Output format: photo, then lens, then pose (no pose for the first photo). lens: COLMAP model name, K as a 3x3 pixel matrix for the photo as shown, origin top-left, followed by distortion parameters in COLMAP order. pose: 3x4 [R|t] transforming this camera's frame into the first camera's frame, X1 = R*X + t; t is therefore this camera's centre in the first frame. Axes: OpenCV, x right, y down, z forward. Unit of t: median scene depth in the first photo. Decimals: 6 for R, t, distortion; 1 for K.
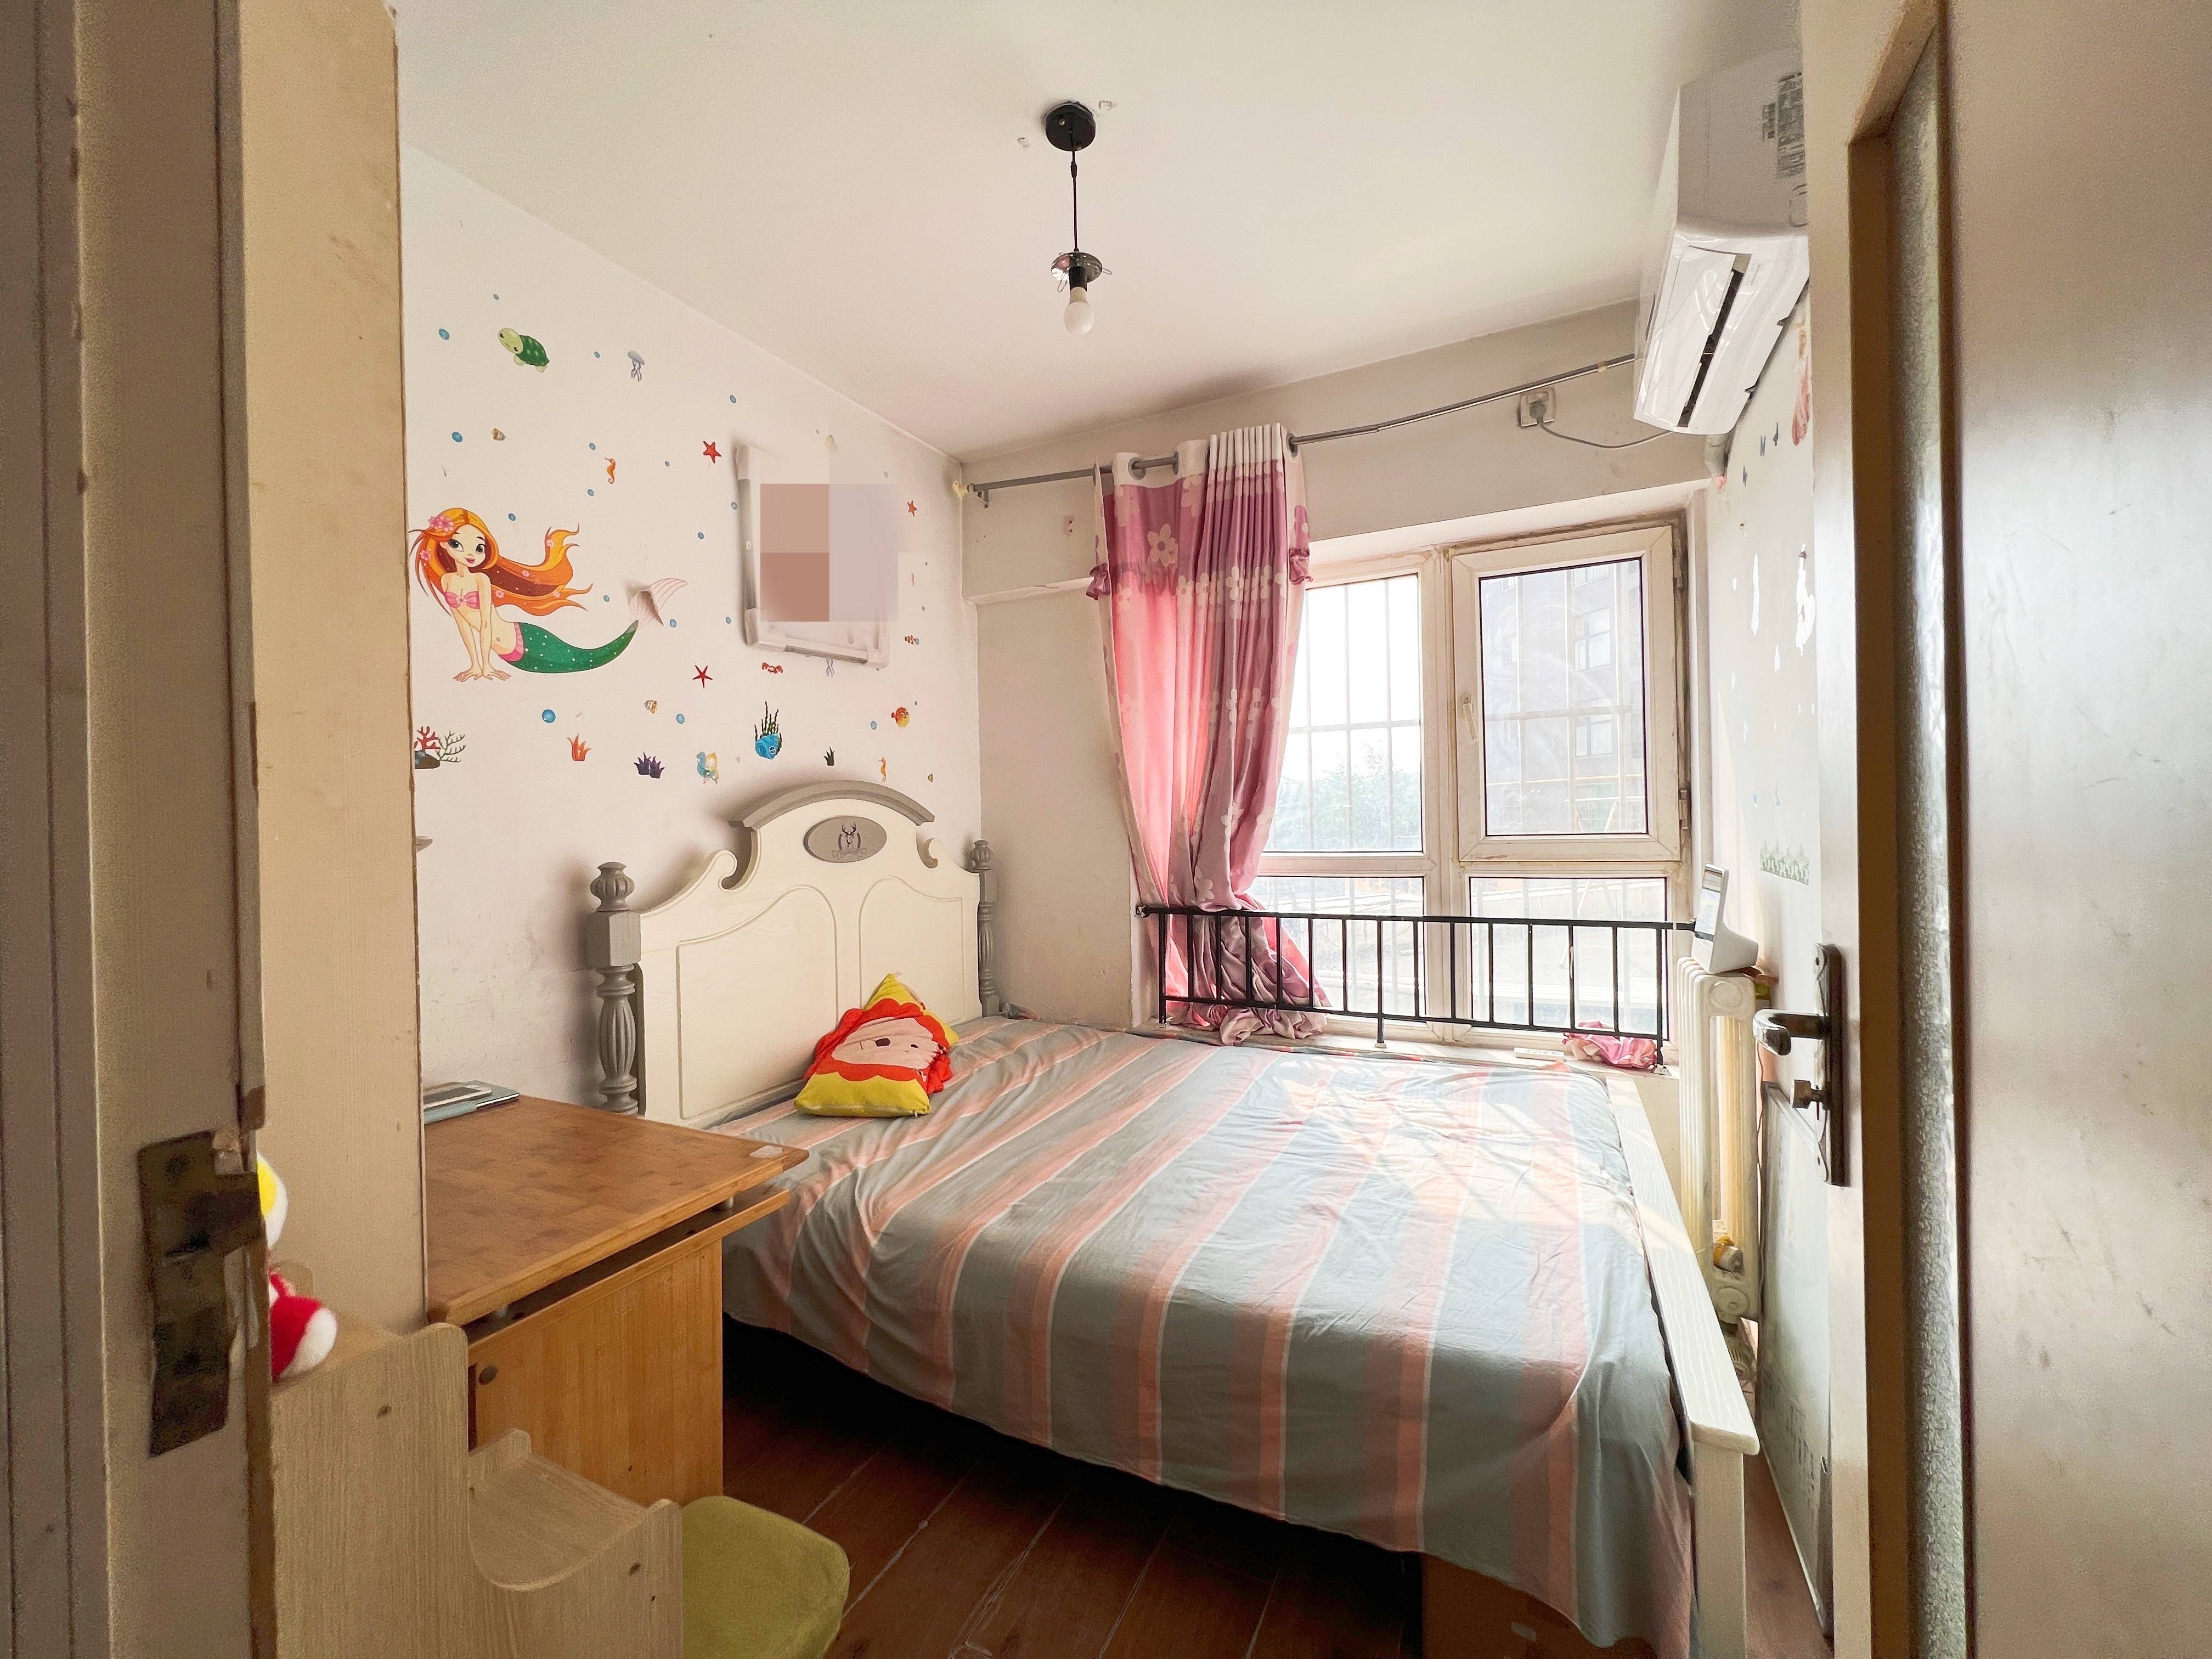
lens RADIAL K [[883.9, 0, 1095.5], [0, 883.9, 823.5], [0, 0, 1]] dist [-0.001584, 0.000589]
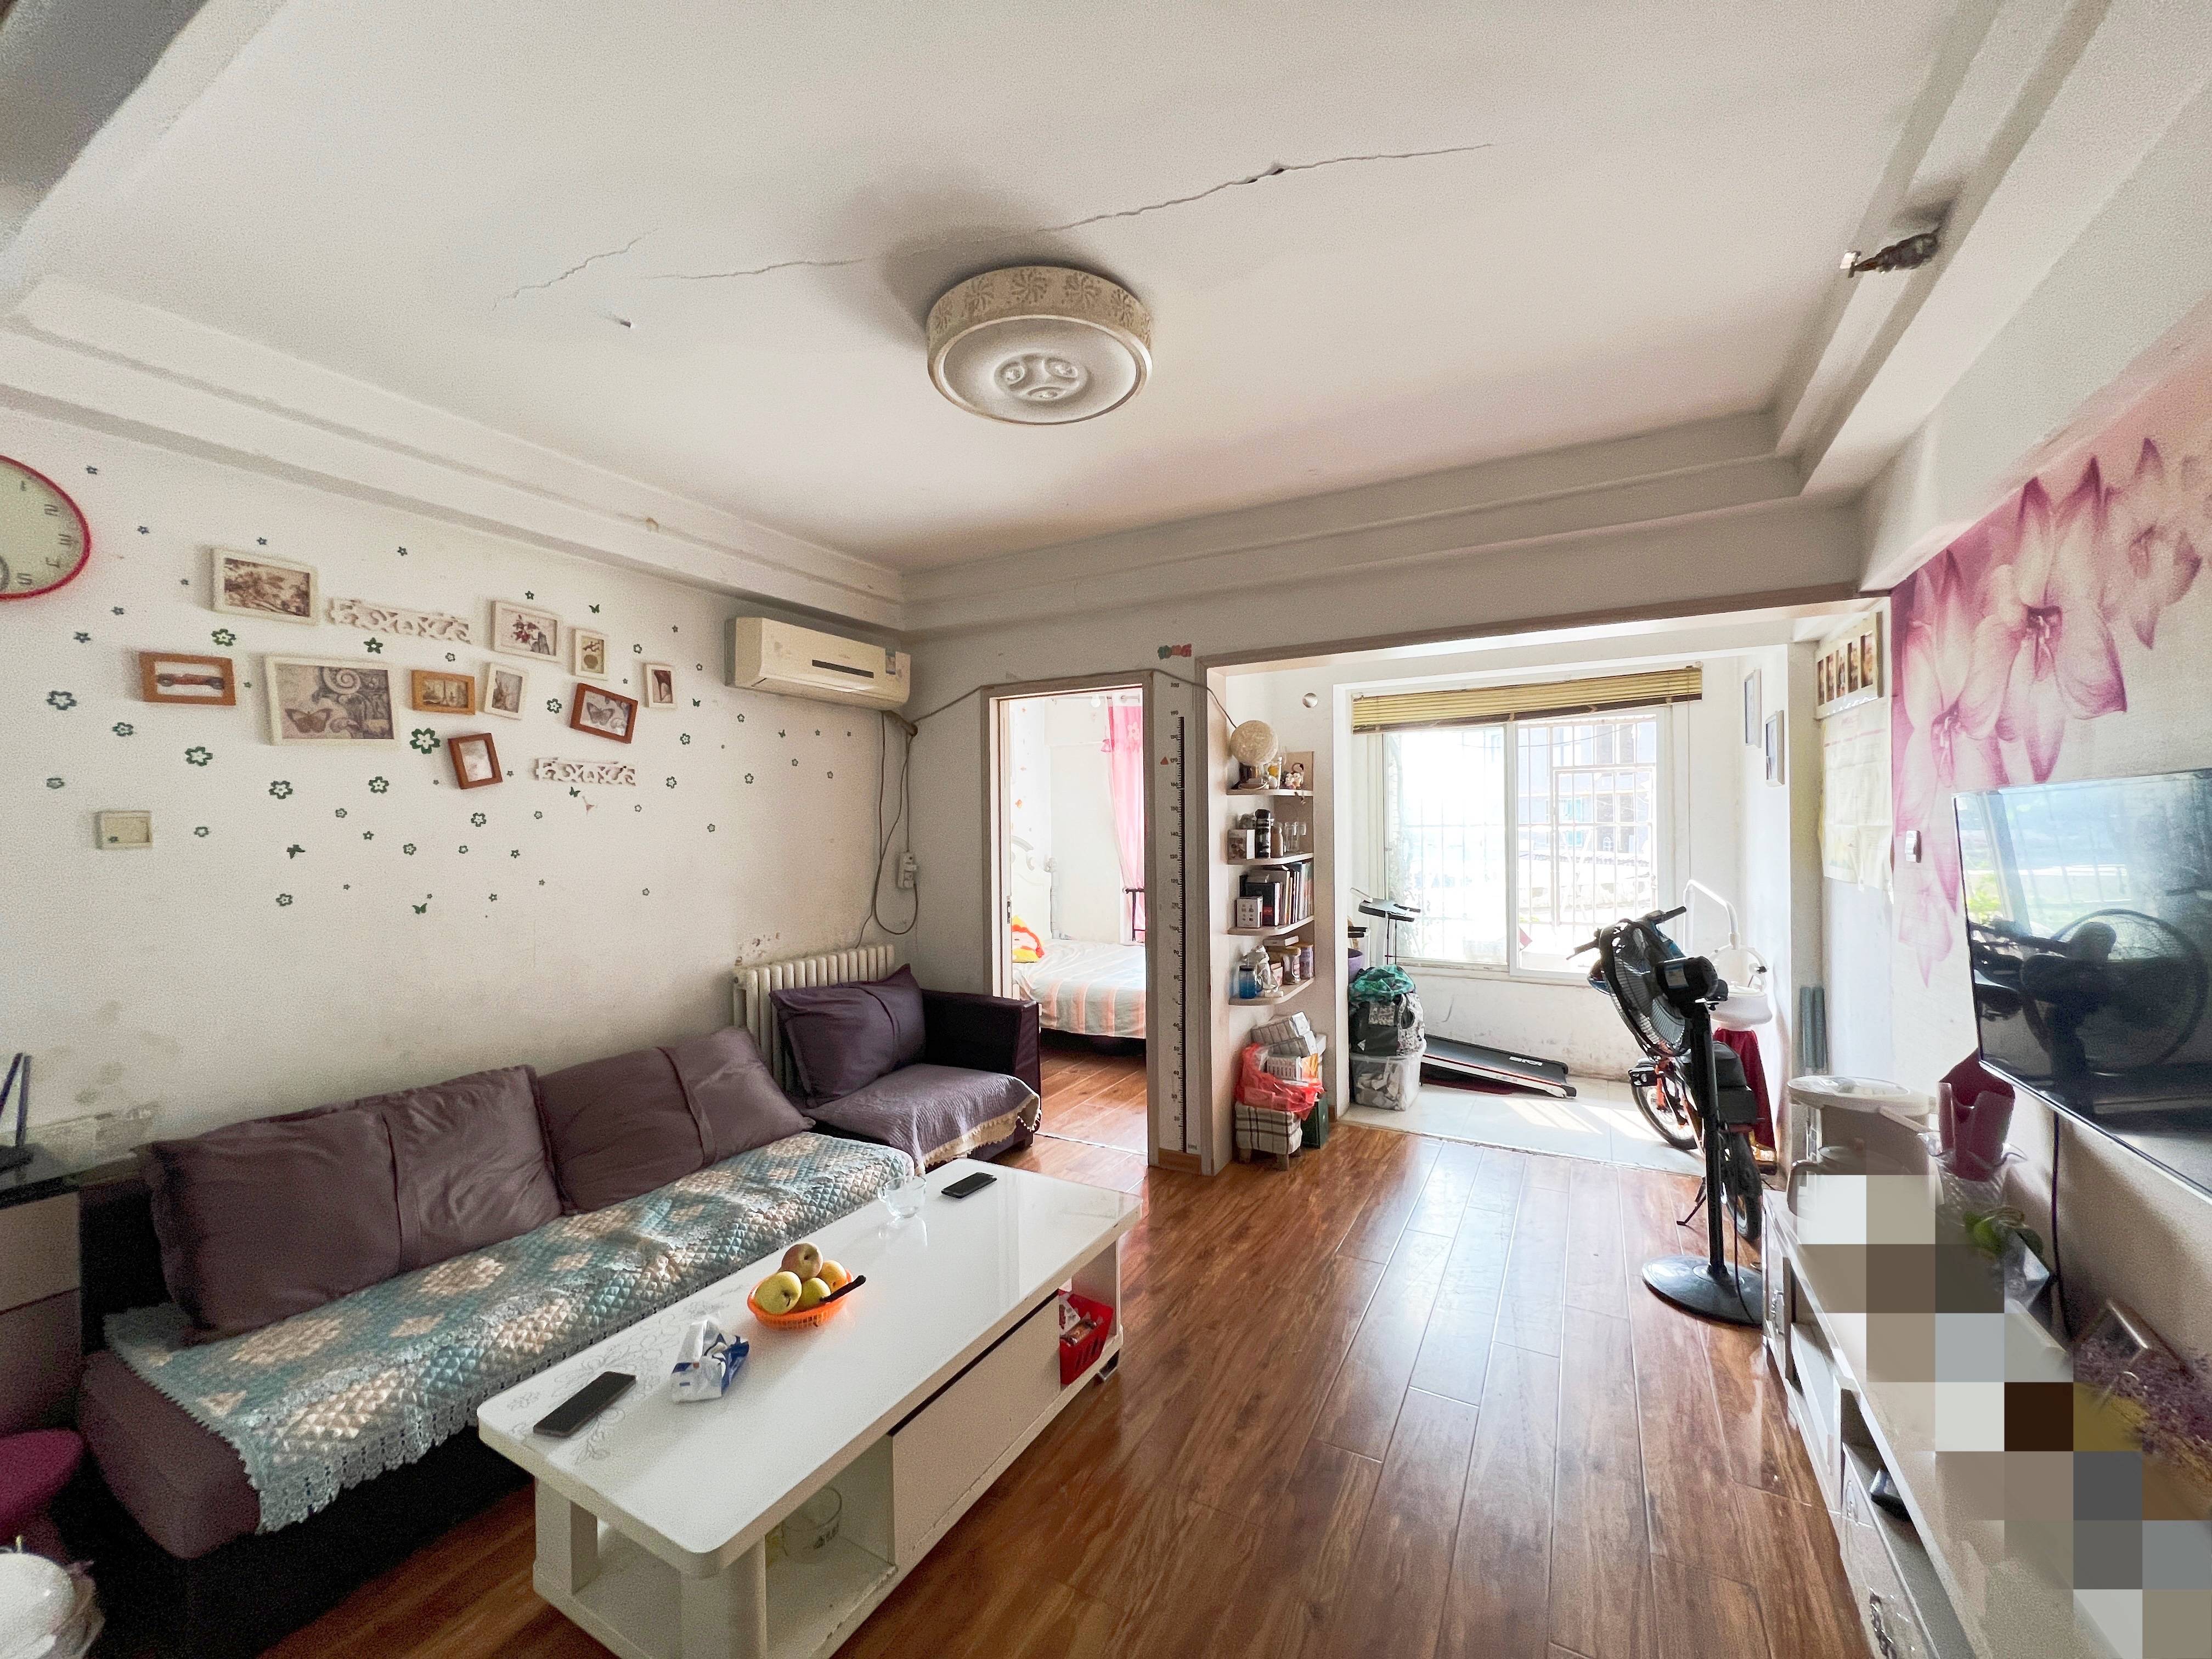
lens RADIAL K [[883.9, 0, 1104.9], [0, 883.9, 823.5], [0, 0, 1]] dist [-0.001584, 0.000589]
pose [[0.999740, 0.007642, -0.021476, 0.052251], [-0.007714, 0.999965, -0.003284, -0.066026], [0.021450, 0.003448, 0.999764, -1.307063]]
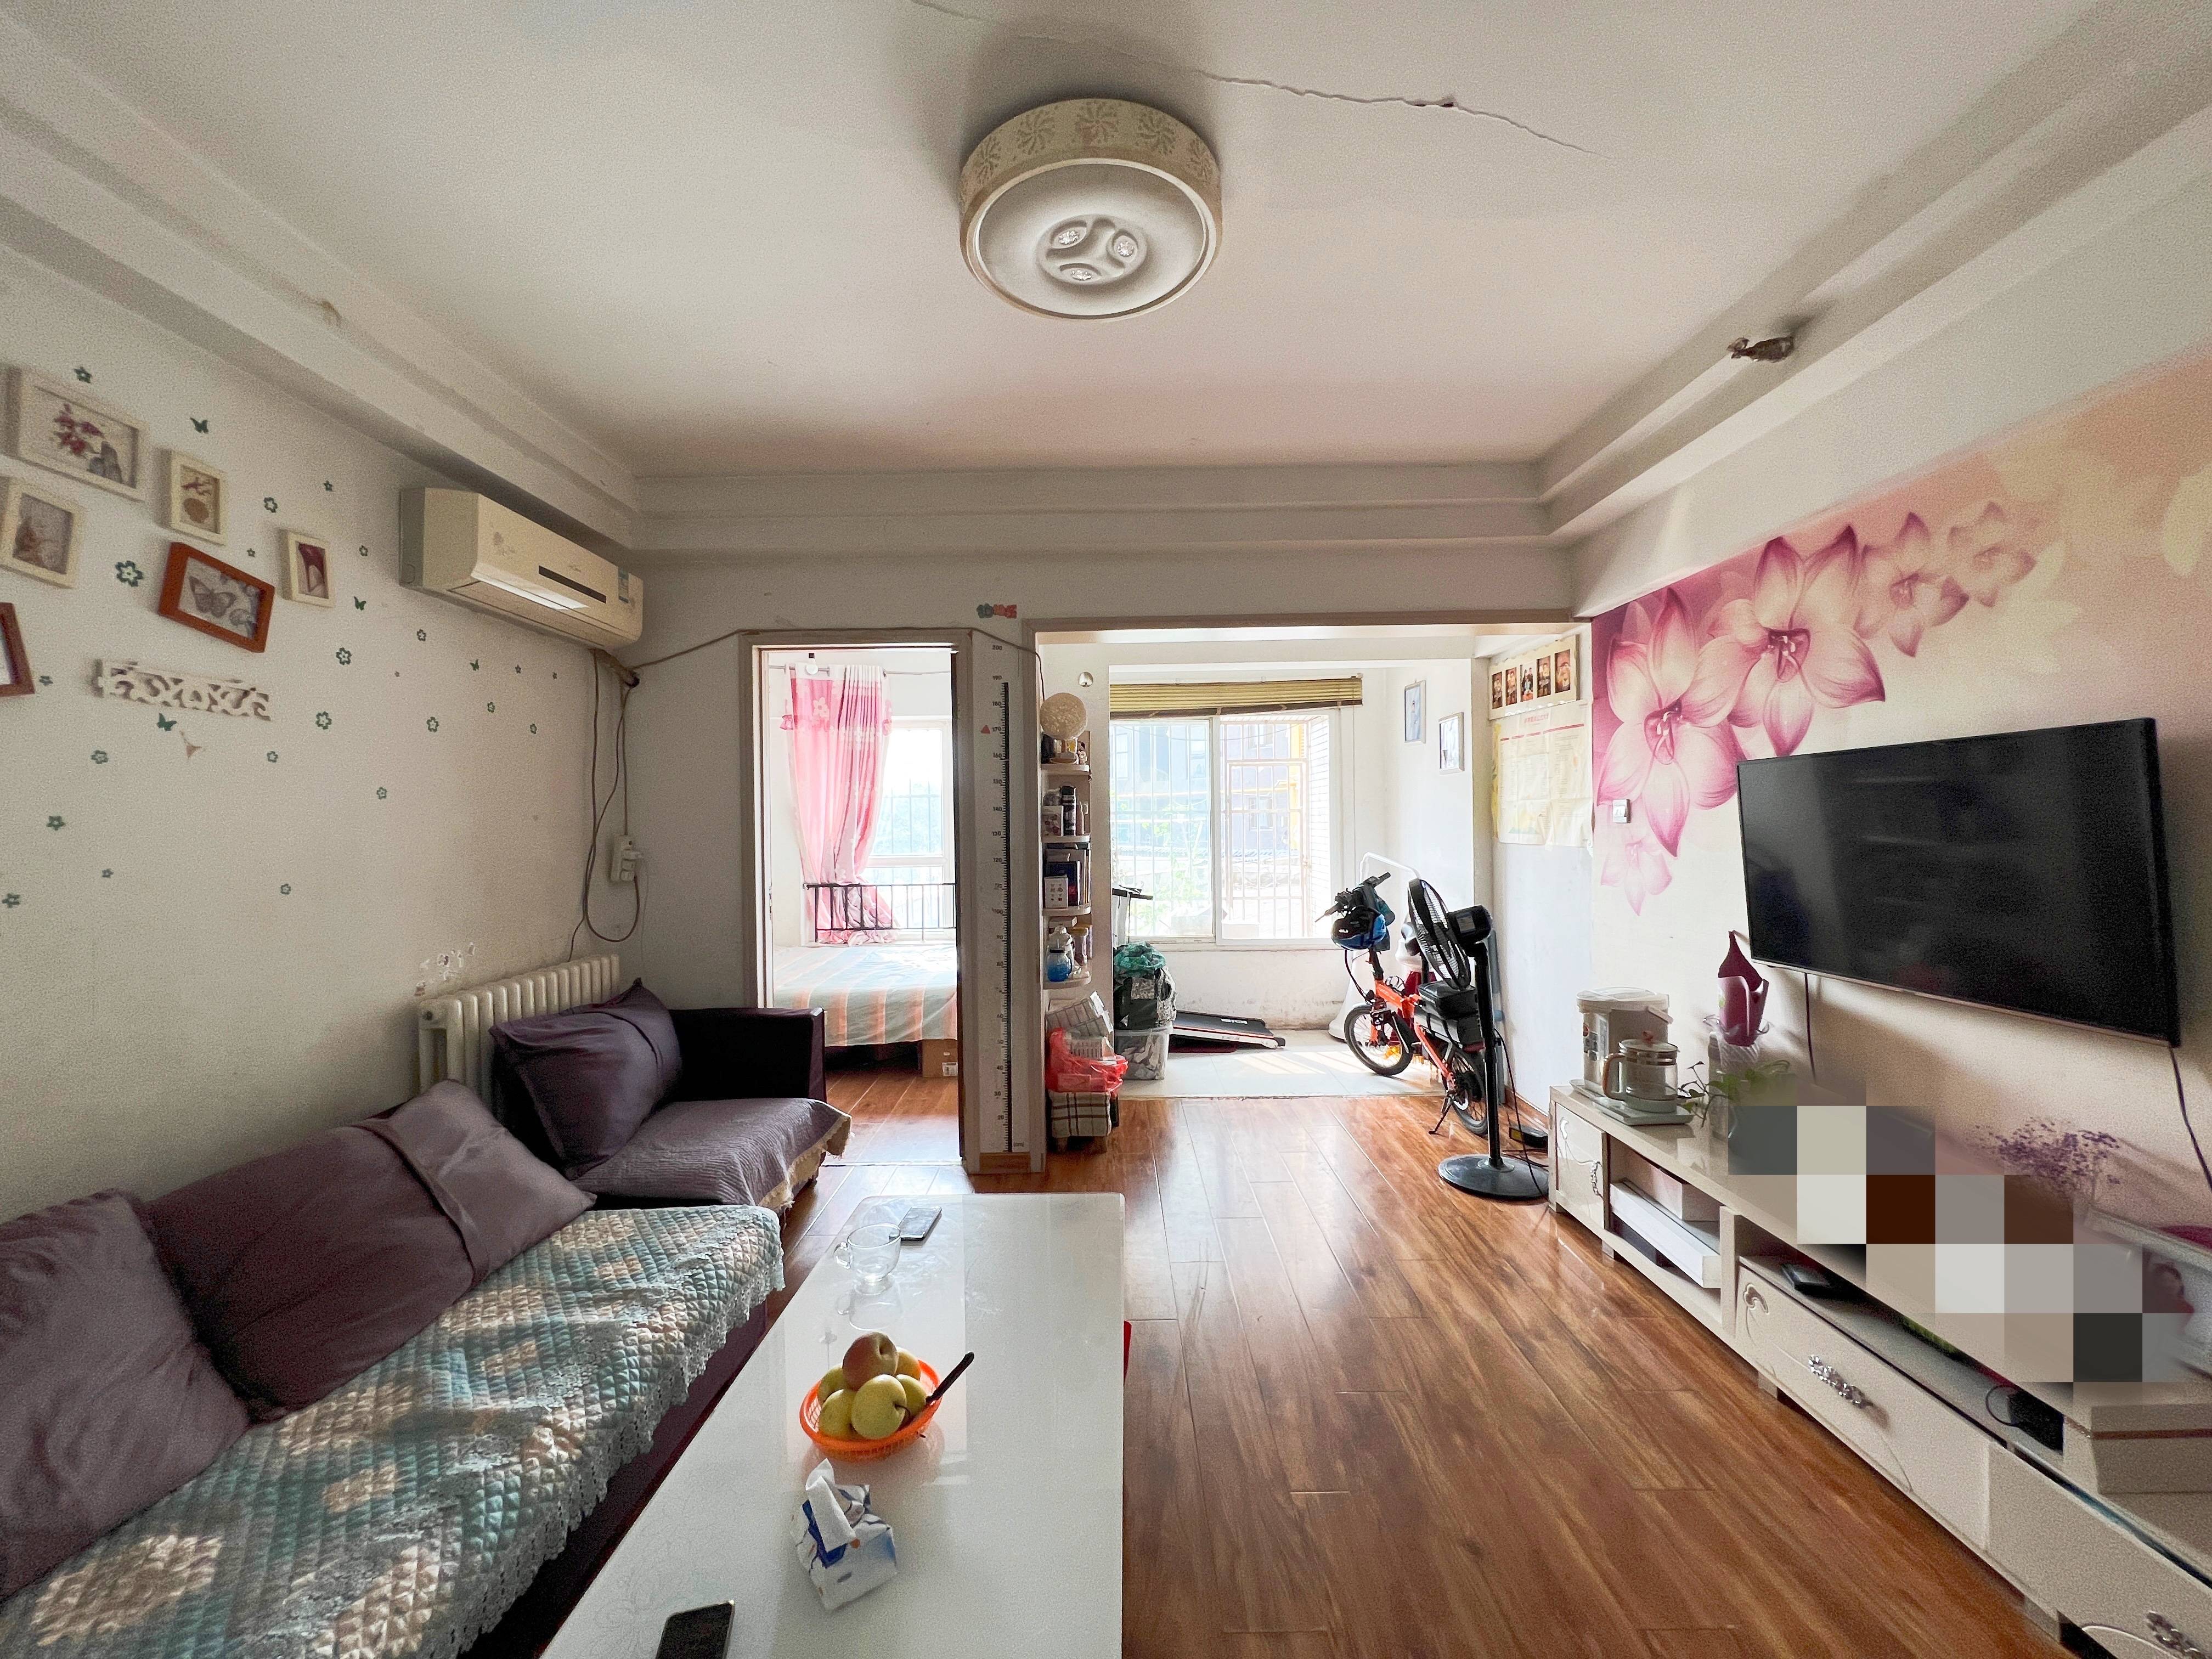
lens RADIAL K [[883.9, 0, 1106.8], [0, 883.9, 823.8], [0, 0, 1]] dist [-0.001584, 0.000589]
pose [[0.887564, 0.004885, 0.460658, -0.281707], [-0.001581, 0.999970, -0.007559, -0.028209], [-0.460681, 0.005981, 0.887546, -1.143623]]
